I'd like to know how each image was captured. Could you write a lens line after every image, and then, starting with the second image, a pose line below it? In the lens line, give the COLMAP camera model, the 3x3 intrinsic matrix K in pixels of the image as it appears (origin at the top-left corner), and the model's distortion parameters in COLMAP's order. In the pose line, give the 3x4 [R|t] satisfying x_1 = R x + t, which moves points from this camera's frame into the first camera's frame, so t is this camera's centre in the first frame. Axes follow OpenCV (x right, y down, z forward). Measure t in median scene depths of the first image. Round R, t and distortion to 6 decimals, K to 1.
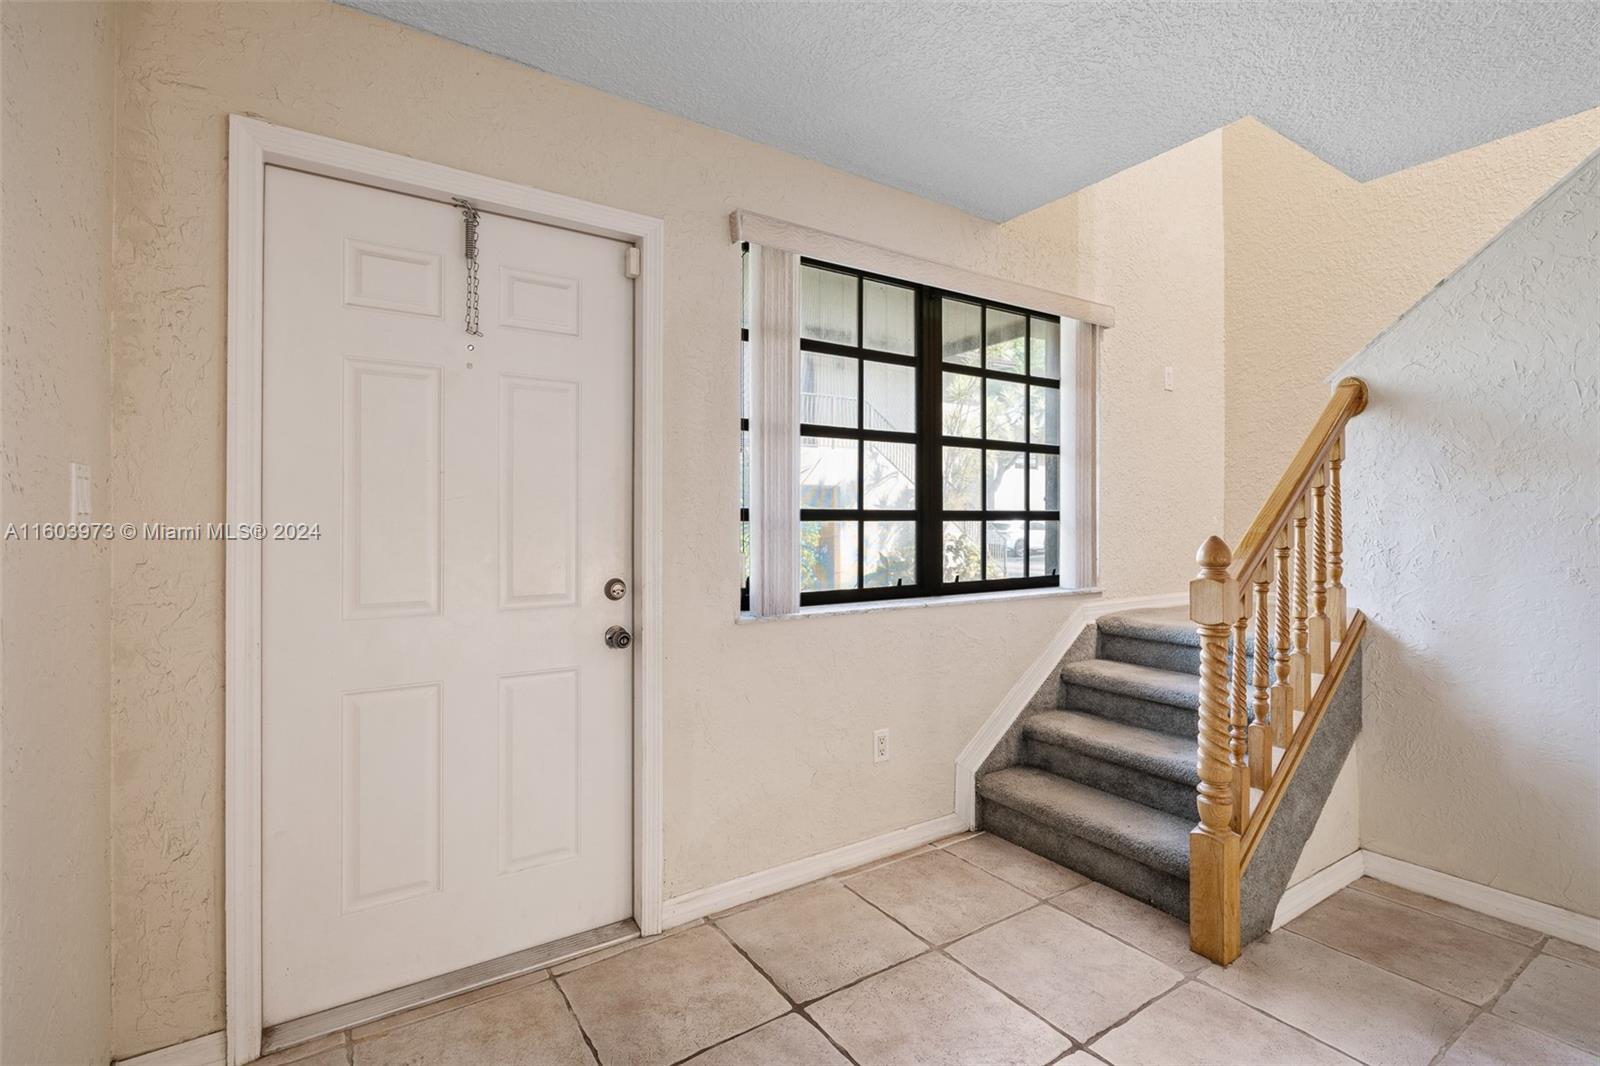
lens RADIAL K [[750.9, 0, 816.3], [0, 750.9, 517.0], [0, 0, 1]] dist [-0.002991, -0.000127]
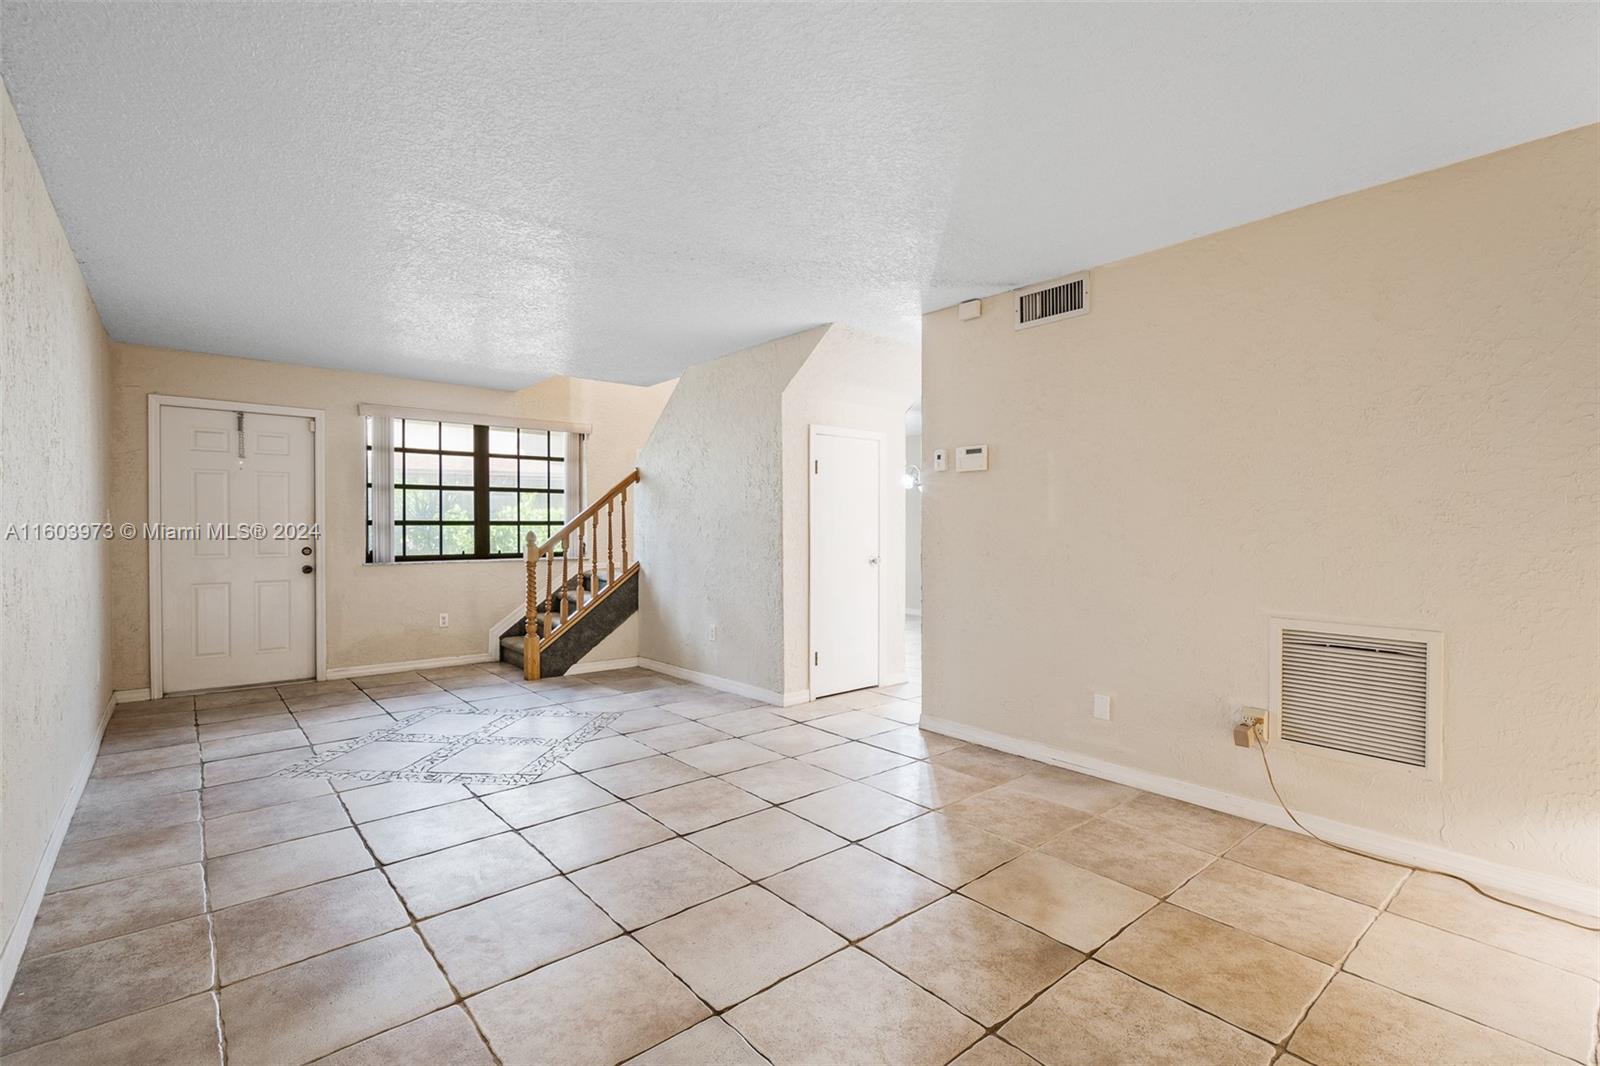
lens RADIAL K [[723.5, 0, 800.0], [0, 723.5, 533.0], [0, 0, 1]] dist [-0.002929, 0.000872]
pose [[0.993300, -0.001910, 0.115547, 1.117997], [0.000507, 0.999926, 0.012176, 0.002393], [-0.115562, -0.012036, 0.993227, -1.651282]]
